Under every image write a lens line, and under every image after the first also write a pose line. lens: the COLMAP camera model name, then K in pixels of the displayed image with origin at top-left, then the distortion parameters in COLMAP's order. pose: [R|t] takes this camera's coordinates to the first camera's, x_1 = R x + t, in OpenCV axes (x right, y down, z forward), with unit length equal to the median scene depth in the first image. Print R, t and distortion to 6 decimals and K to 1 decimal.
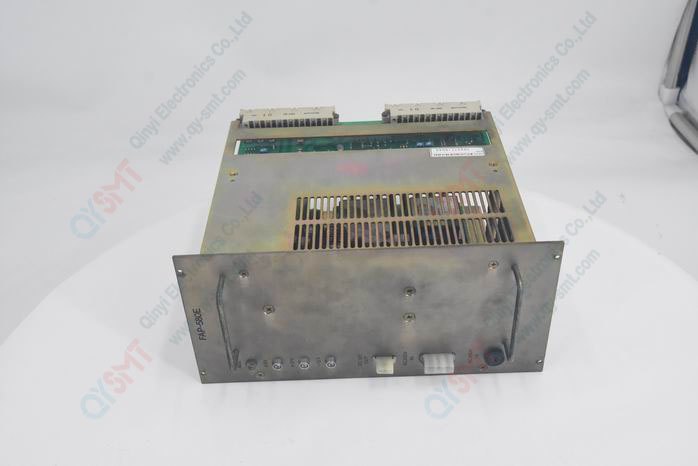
lens RADIAL K [[781.8, 0, 349.0], [0, 781.8, 233.0], [0, 0, 1]] dist [0.004926, 0.007461]
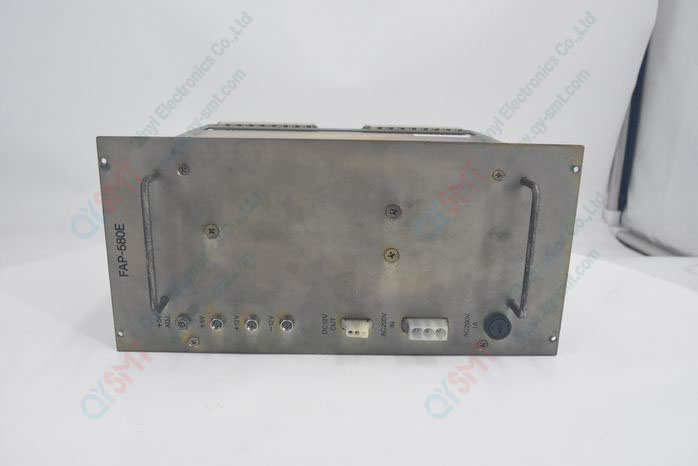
lens RADIAL K [[592.0, 0, 349.0], [0, 592.0, 233.0], [0, 0, 1]] dist [-0.076811, 0.002813]
pose [[0.998165, 0.054221, 0.026969, 0.017186], [-0.040228, 0.926572, -0.373959, 0.299865], [-0.045265, 0.372188, 0.927053, 0.432430]]
